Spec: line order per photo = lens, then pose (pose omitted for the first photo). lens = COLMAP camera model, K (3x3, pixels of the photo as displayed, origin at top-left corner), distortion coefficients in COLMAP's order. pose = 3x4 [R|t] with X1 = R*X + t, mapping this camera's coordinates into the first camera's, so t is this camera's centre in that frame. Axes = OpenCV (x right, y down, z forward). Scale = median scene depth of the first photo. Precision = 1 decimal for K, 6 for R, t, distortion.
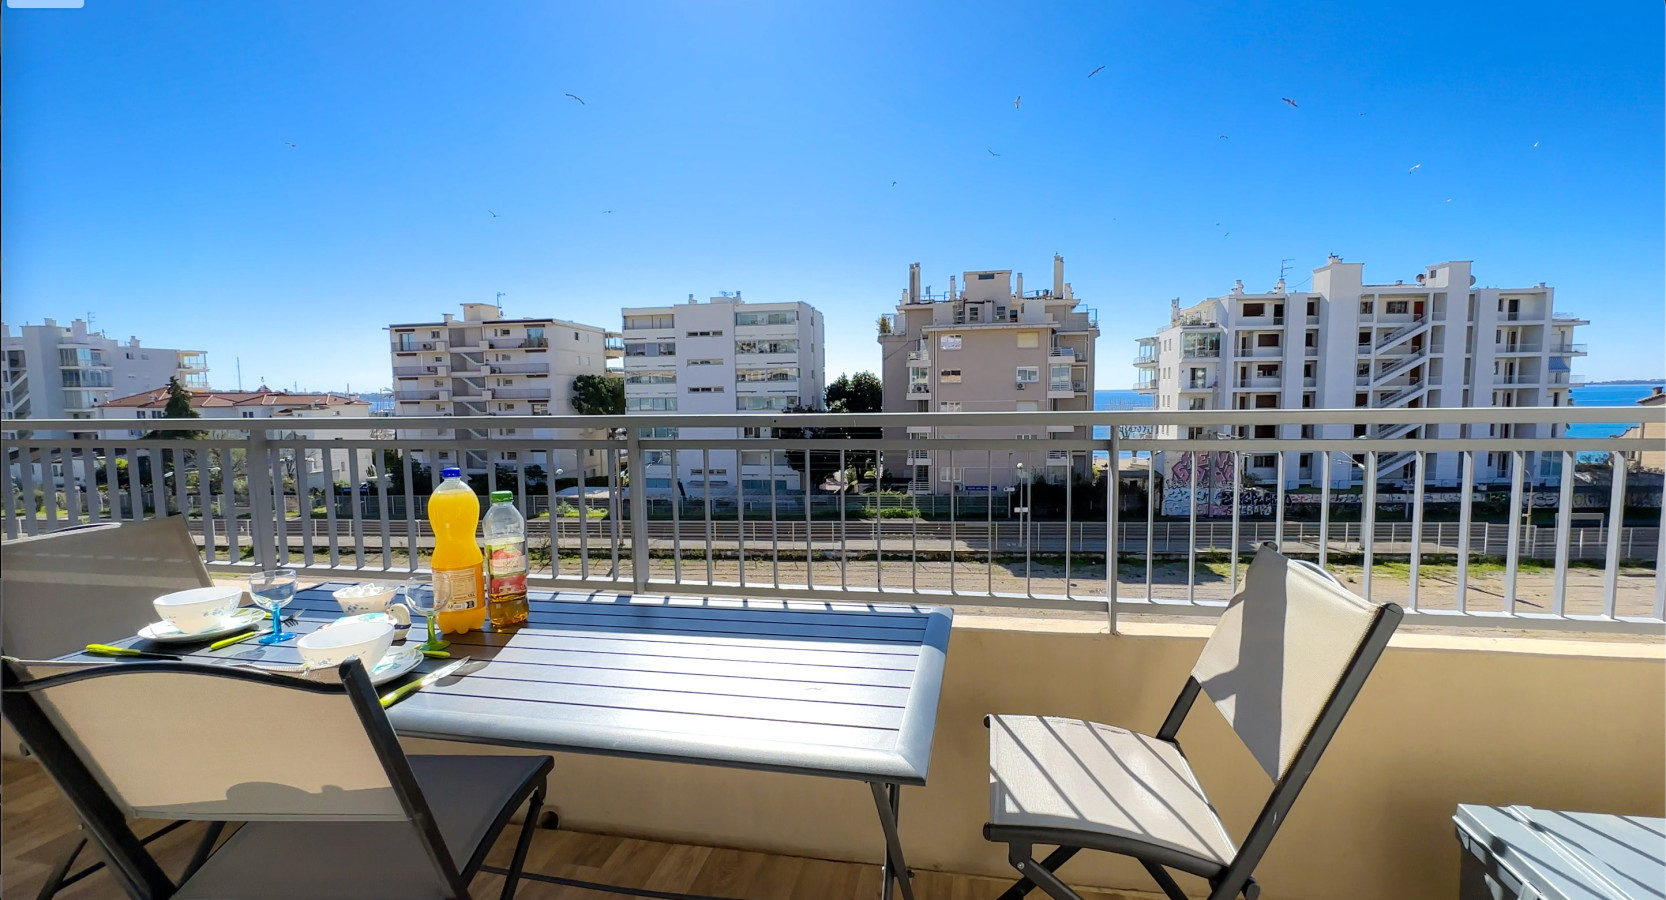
lens RADIAL K [[759.5, 0, 830.7], [0, 759.5, 444.4], [0, 0, 1]] dist [-0.003166, 0.000451]
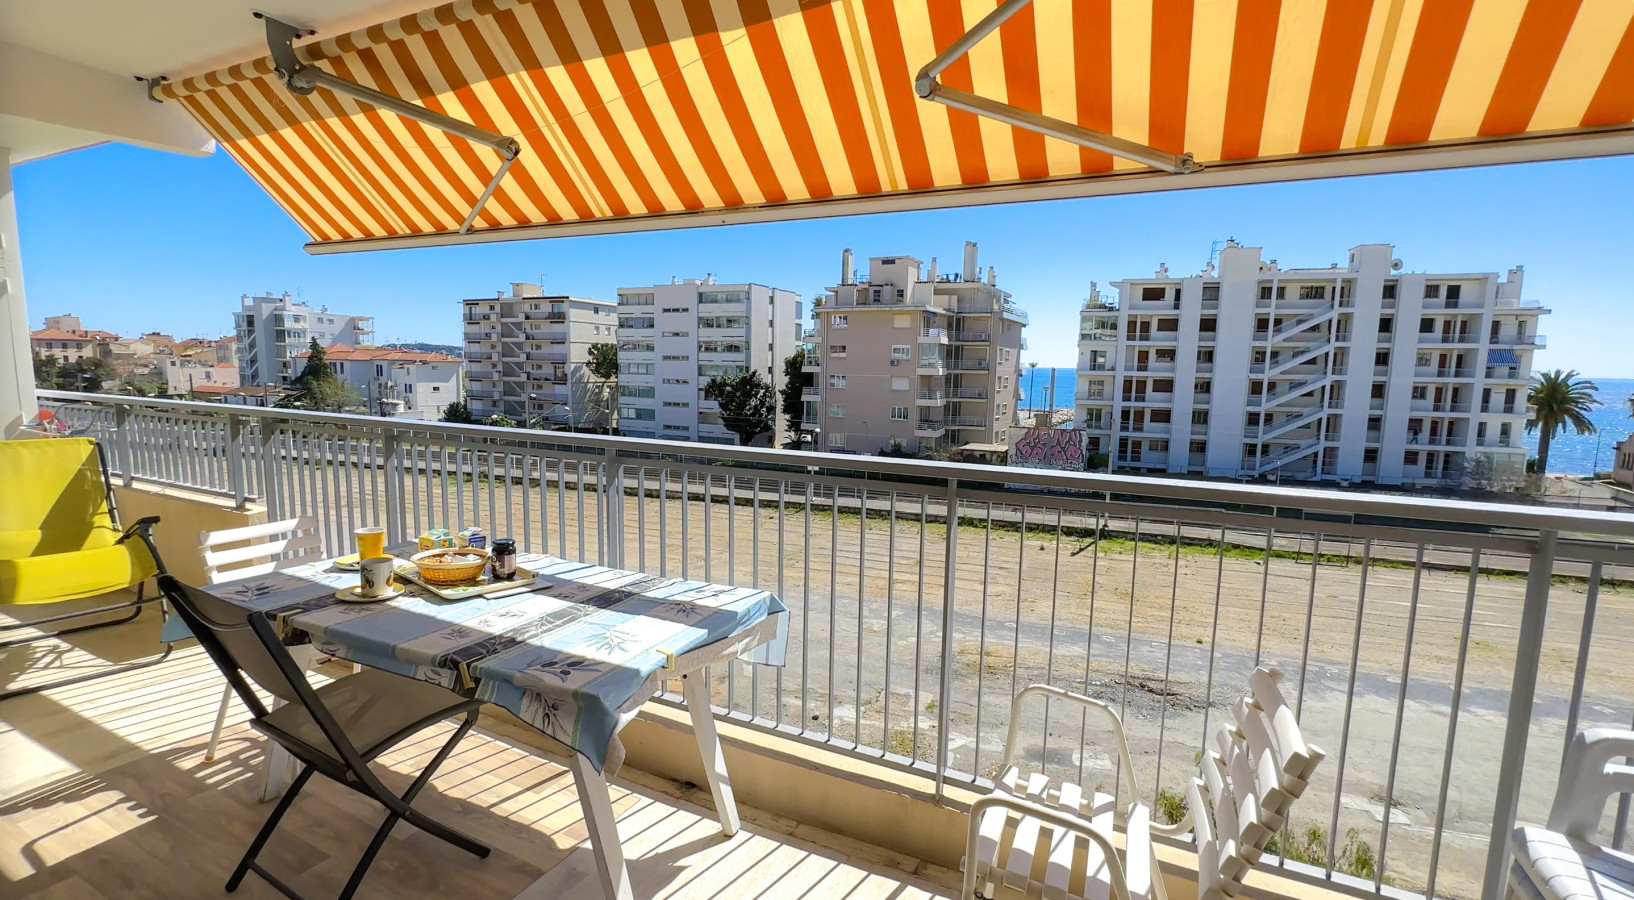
lens RADIAL K [[714.1, 0, 816.5], [0, 714.1, 455.3], [0, 0, 1]] dist [0.000782, 0.000562]
pose [[0.965871, 0.065546, -0.250593, 0.344400], [-0.051228, 0.996683, 0.063242, -0.000982], [0.253907, -0.048246, 0.966025, -0.036888]]
